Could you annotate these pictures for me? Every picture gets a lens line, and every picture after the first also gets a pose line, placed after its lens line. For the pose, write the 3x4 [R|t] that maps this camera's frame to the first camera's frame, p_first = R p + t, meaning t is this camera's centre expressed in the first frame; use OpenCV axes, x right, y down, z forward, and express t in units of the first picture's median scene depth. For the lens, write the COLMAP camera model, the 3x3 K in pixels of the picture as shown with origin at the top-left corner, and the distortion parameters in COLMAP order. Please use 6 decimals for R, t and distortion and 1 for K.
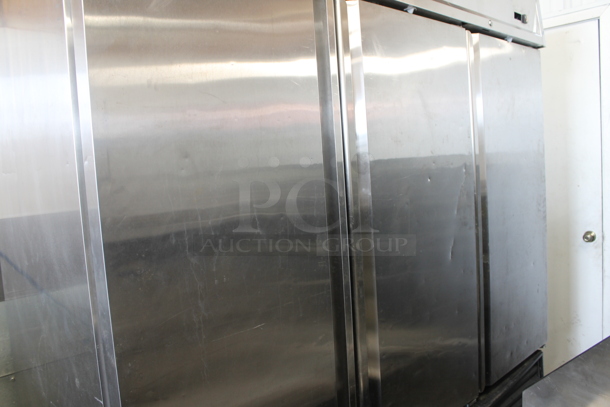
lens RADIAL K [[522.7, 0, 305.0], [0, 522.7, 203.5], [0, 0, 1]] dist [-0.173304, 0.162781]
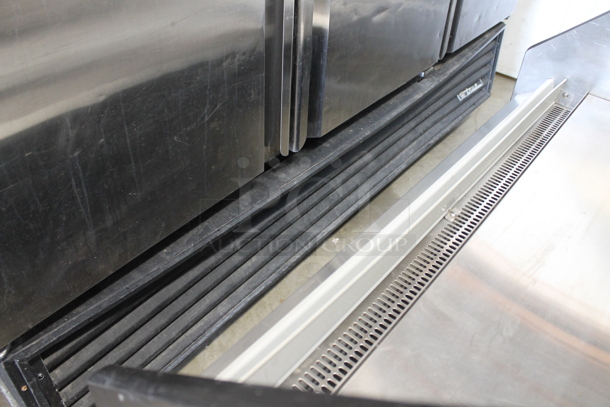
lens RADIAL K [[522.7, 0, 305.0], [0, 522.7, 203.5], [0, 0, 1]] dist [-0.173304, 0.162781]
pose [[0.984390, -0.005466, 0.175917, -0.001246], [-0.093354, 0.831117, 0.548206, 0.128853], [-0.149204, -0.556071, 0.817633, 0.228978]]
